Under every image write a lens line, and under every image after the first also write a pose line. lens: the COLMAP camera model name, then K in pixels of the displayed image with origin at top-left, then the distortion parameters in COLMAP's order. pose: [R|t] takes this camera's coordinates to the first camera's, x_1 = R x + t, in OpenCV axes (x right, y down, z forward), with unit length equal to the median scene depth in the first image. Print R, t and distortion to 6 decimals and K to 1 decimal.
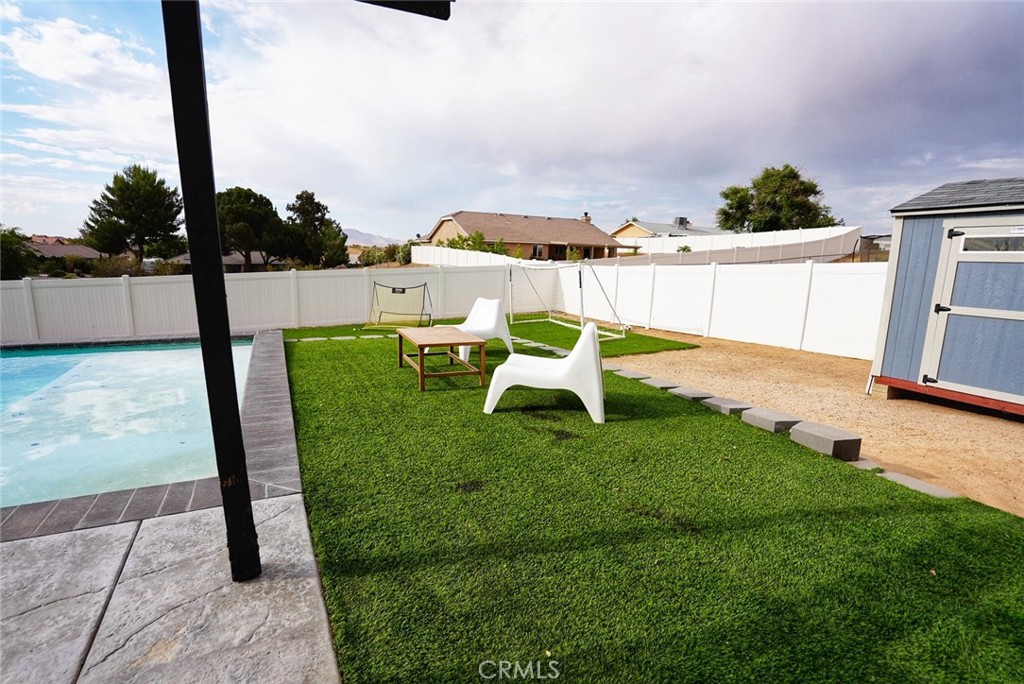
lens RADIAL K [[491.8, 0, 506.2], [0, 491.8, 343.5], [0, 0, 1]] dist [-0.051703, 0.025085]
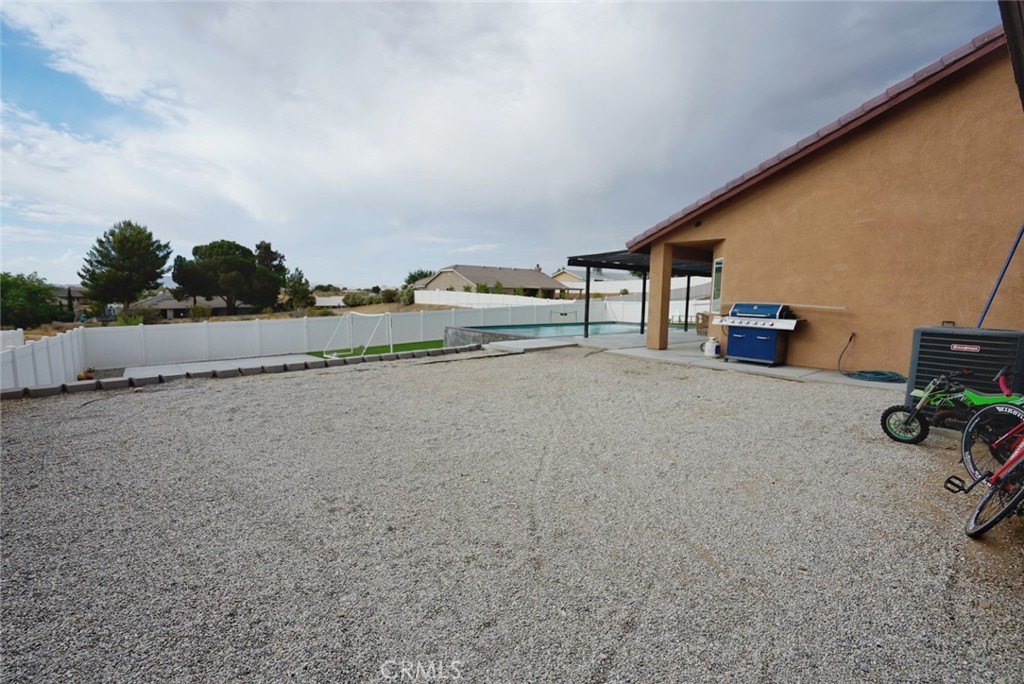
lens RADIAL K [[476.3, 0, 503.4], [0, 476.3, 349.6], [0, 0, 1]] dist [-0.056356, 0.018398]
pose [[0.973738, -0.041865, 0.223788, -0.271550], [0.055834, 0.996842, -0.056463, 0.046853], [-0.220718, 0.067475, 0.973001, -0.297900]]
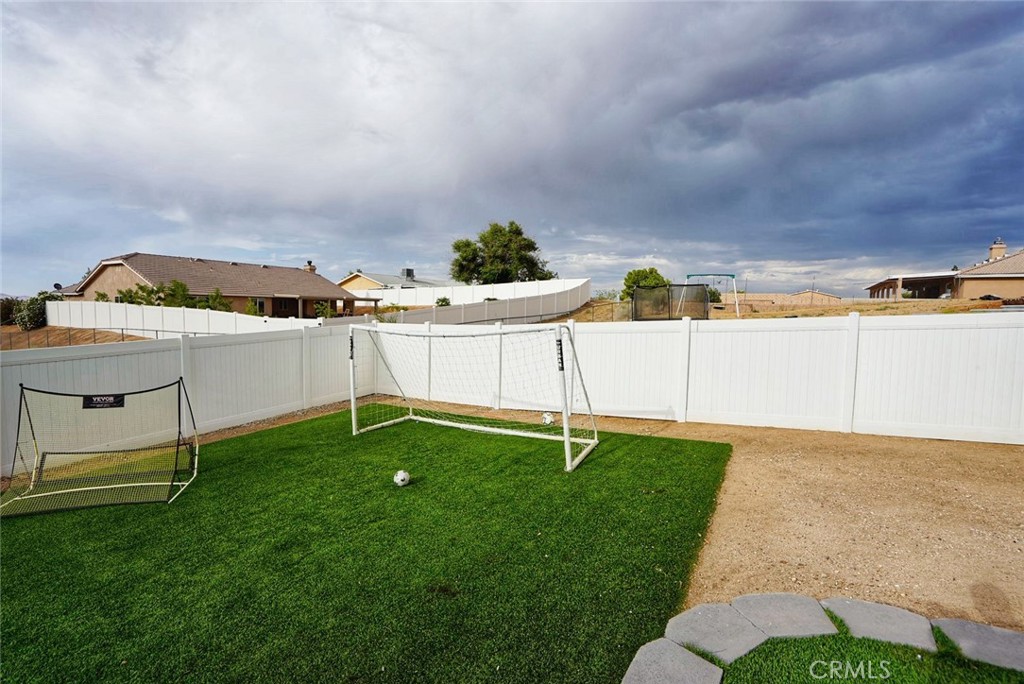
lens RADIAL K [[491.8, 0, 506.2], [0, 491.8, 343.5], [0, 0, 1]] dist [-0.051703, 0.025085]
pose [[0.828107, -0.054726, 0.557892, -0.043465], [0.113648, 0.990946, -0.071488, -0.023888], [-0.548928, 0.122603, 0.826829, 0.125289]]
